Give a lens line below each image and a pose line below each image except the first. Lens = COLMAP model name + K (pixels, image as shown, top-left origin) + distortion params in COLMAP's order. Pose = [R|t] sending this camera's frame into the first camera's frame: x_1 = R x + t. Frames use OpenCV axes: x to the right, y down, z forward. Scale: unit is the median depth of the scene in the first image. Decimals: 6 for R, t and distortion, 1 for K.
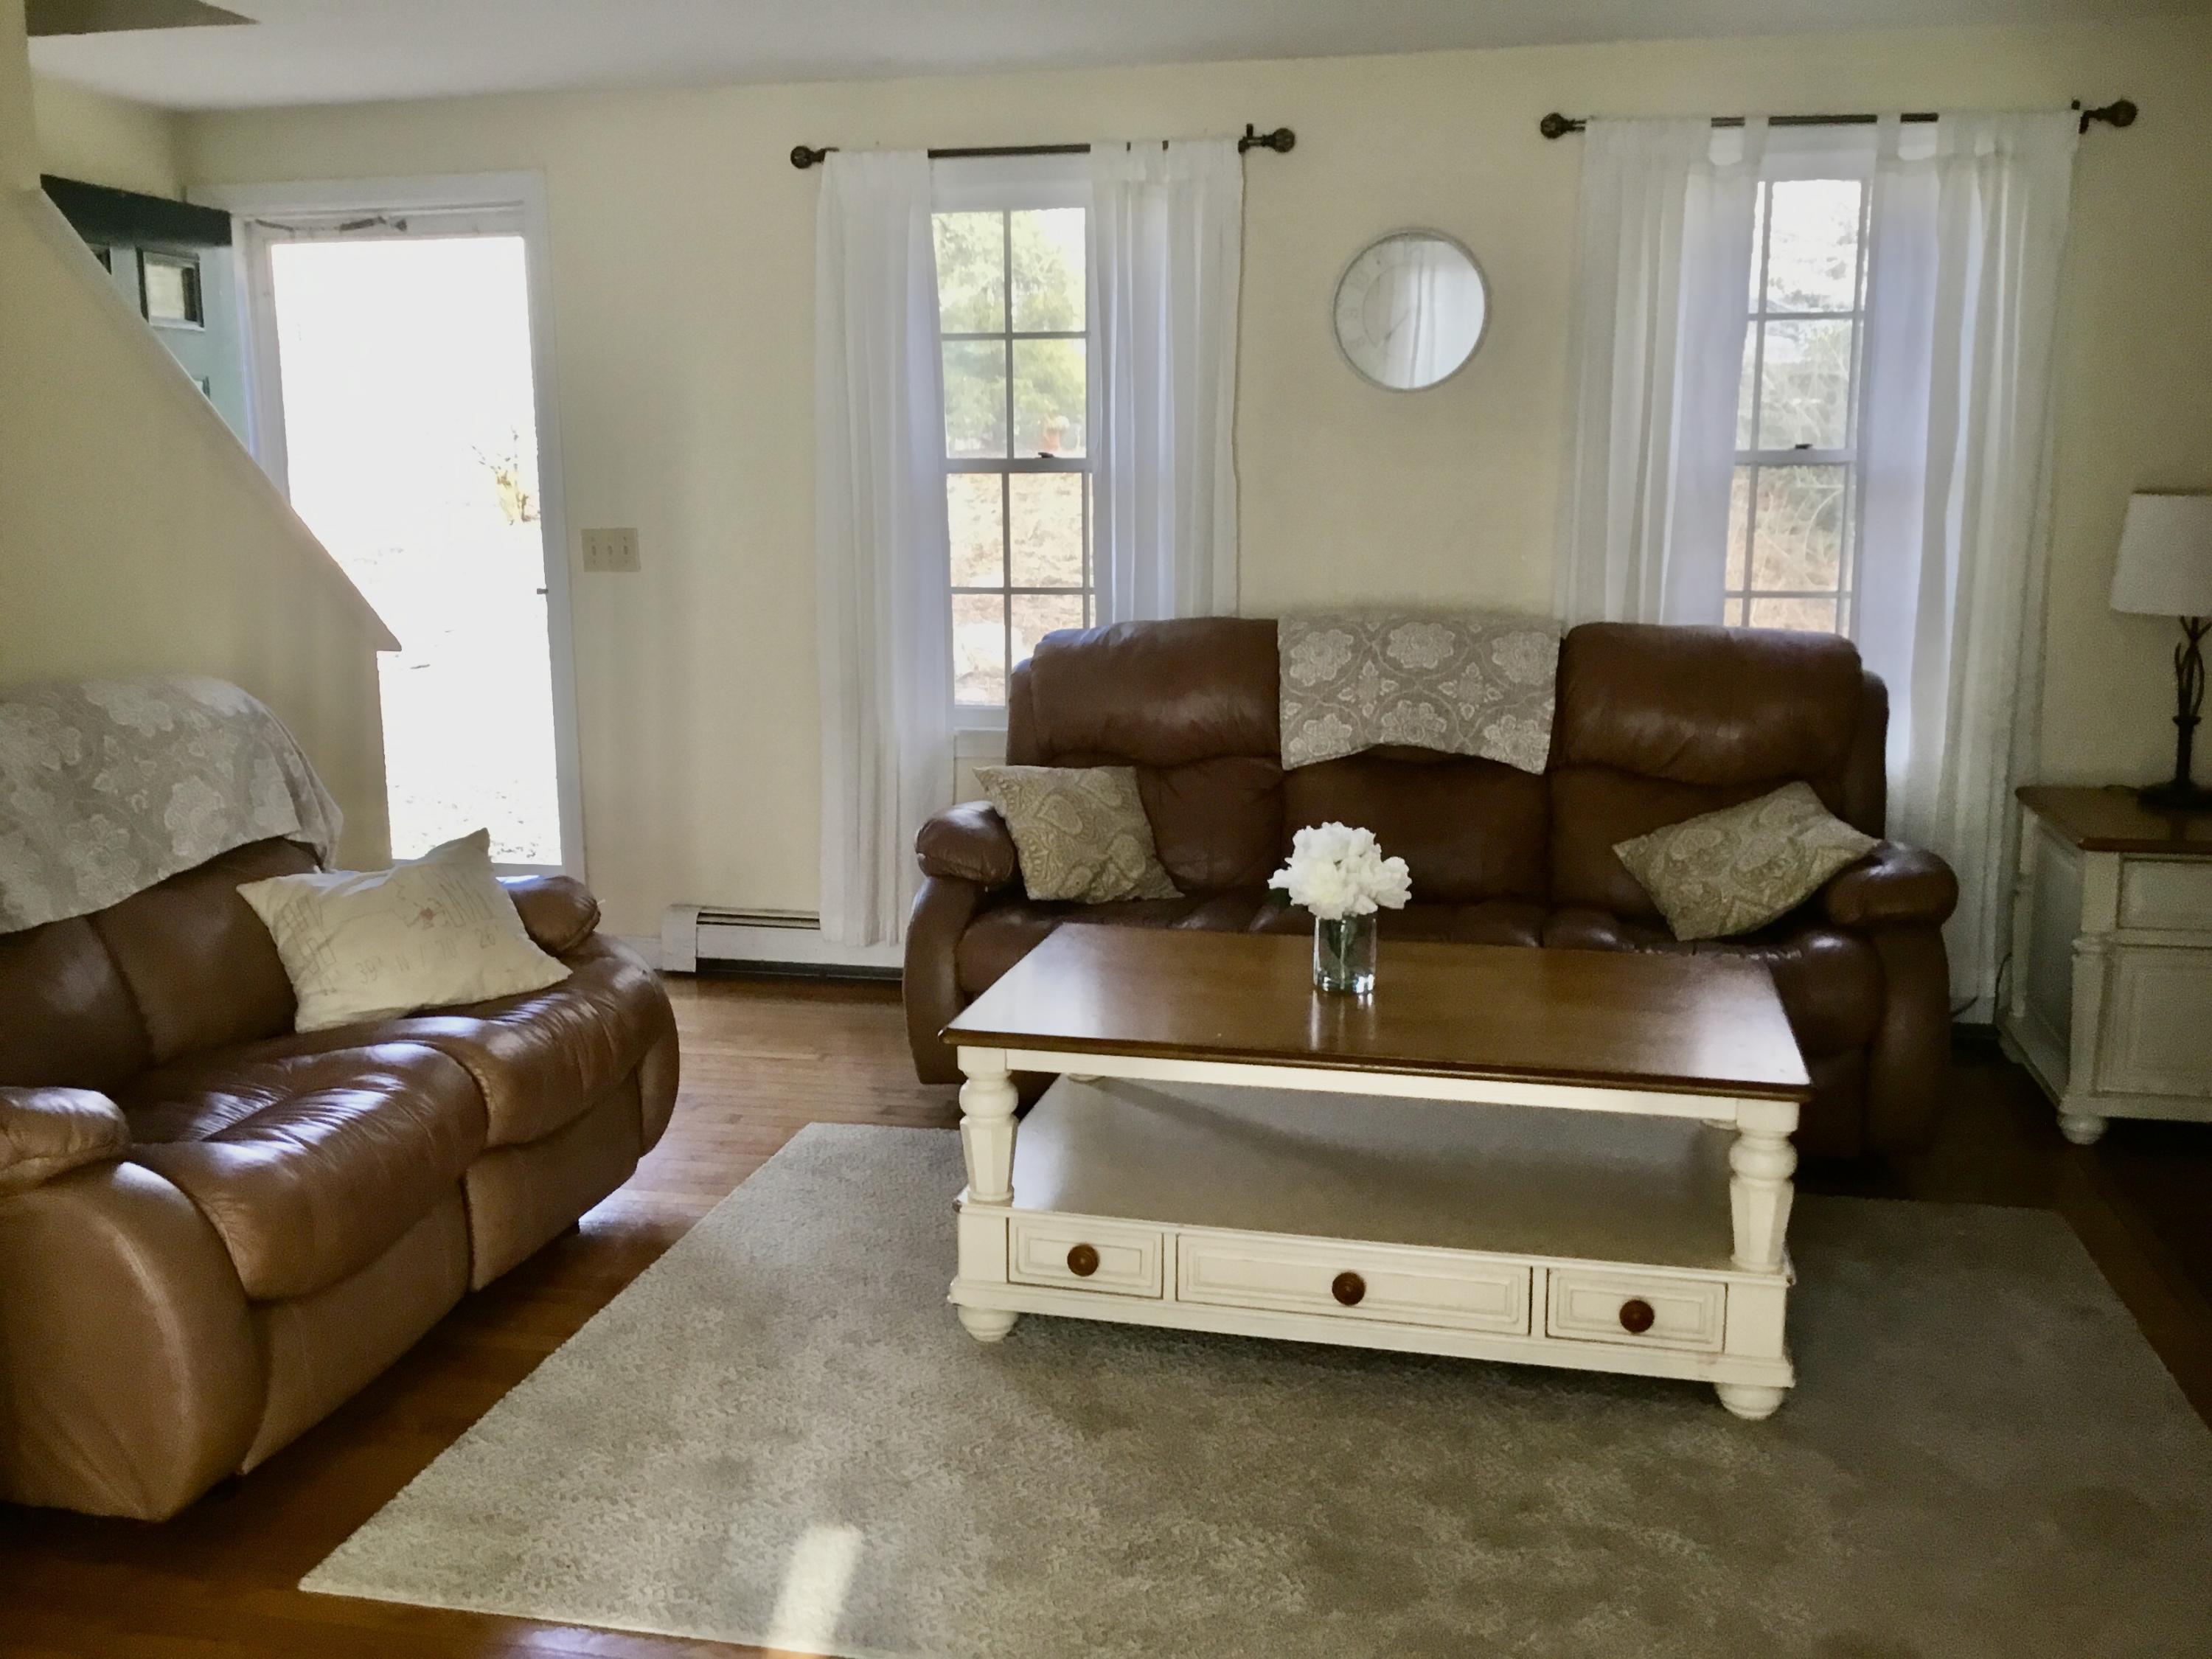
lens RADIAL K [[2014.3, 0, 1101.4], [0, 2014.3, 825.6], [0, 0, 1]] dist [0.088184, -0.166017]
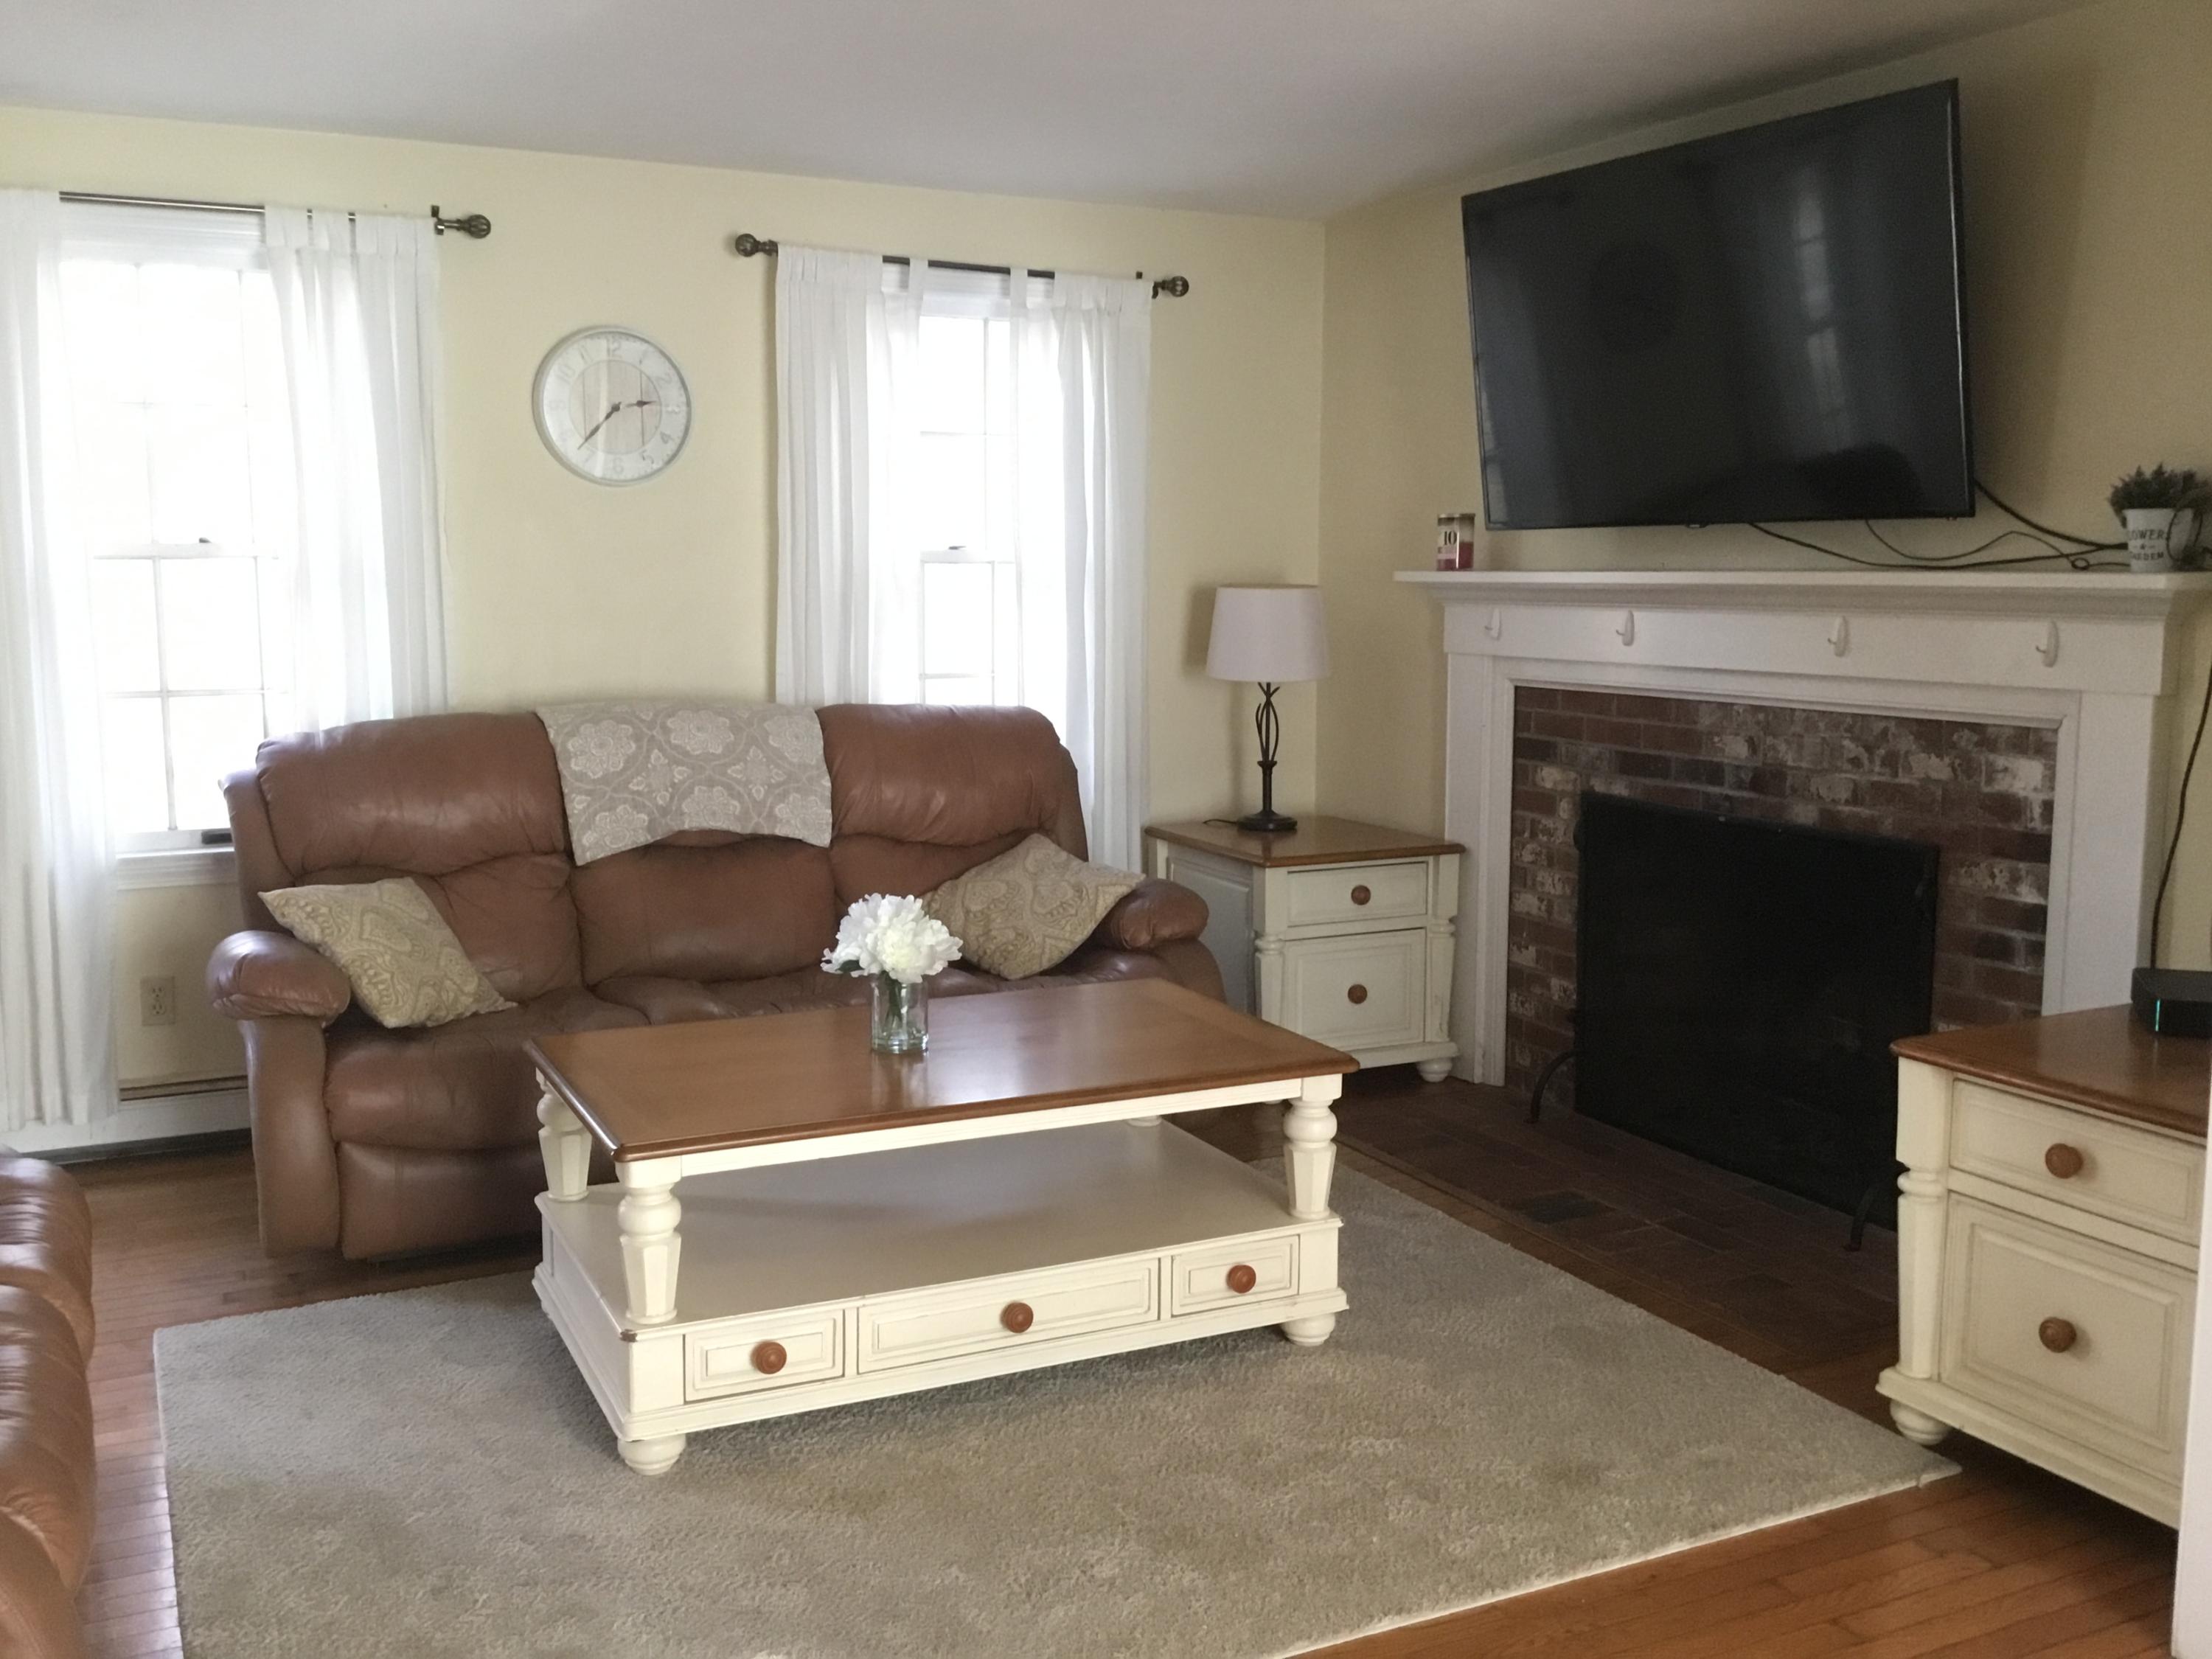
lens RADIAL K [[2014.3, 0, 1101.4], [0, 2014.3, 824.1], [0, 0, 1]] dist [0.088184, -0.166017]
pose [[0.774820, -0.074960, 0.627722, -0.340825], [0.103127, 0.994632, -0.008518, -0.013193], [-0.623713, 0.071335, 0.778391, 0.077422]]
